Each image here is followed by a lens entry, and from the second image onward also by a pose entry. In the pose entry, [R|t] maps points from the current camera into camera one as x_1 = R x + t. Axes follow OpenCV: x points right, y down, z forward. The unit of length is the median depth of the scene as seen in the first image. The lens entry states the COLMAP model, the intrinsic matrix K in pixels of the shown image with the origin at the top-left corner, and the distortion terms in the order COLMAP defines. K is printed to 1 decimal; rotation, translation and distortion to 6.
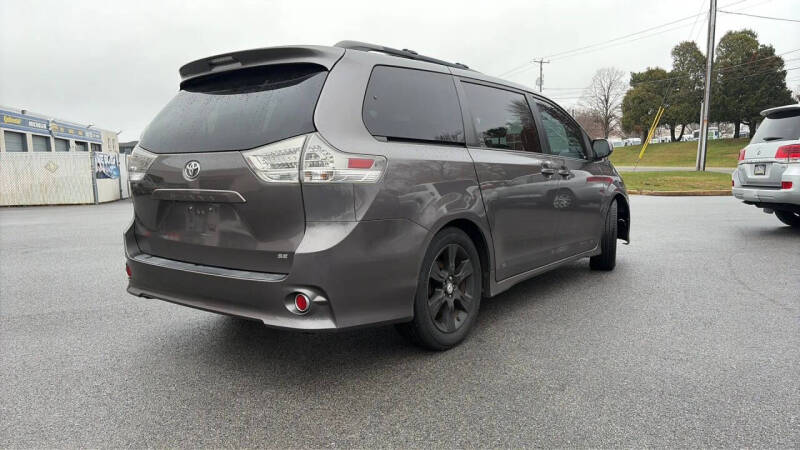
lens RADIAL K [[575.6, 0, 400.0], [0, 575.6, 225.0], [0, 0, 1]] dist [0.058334, -0.065743]
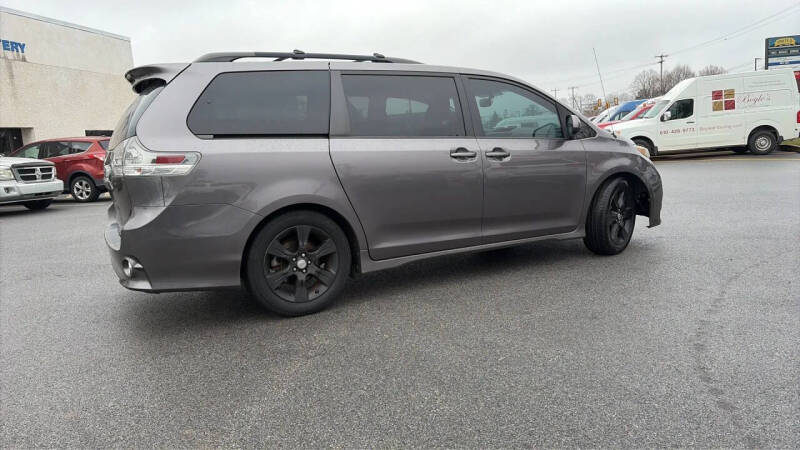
lens RADIAL K [[575.6, 0, 400.0], [0, 575.6, 225.0], [0, 0, 1]] dist [0.058334, -0.065743]
pose [[0.911625, 0.032979, -0.409697, 0.727755], [-0.009330, 0.998179, 0.059589, -0.036654], [0.410916, -0.050500, 0.910273, 0.046969]]
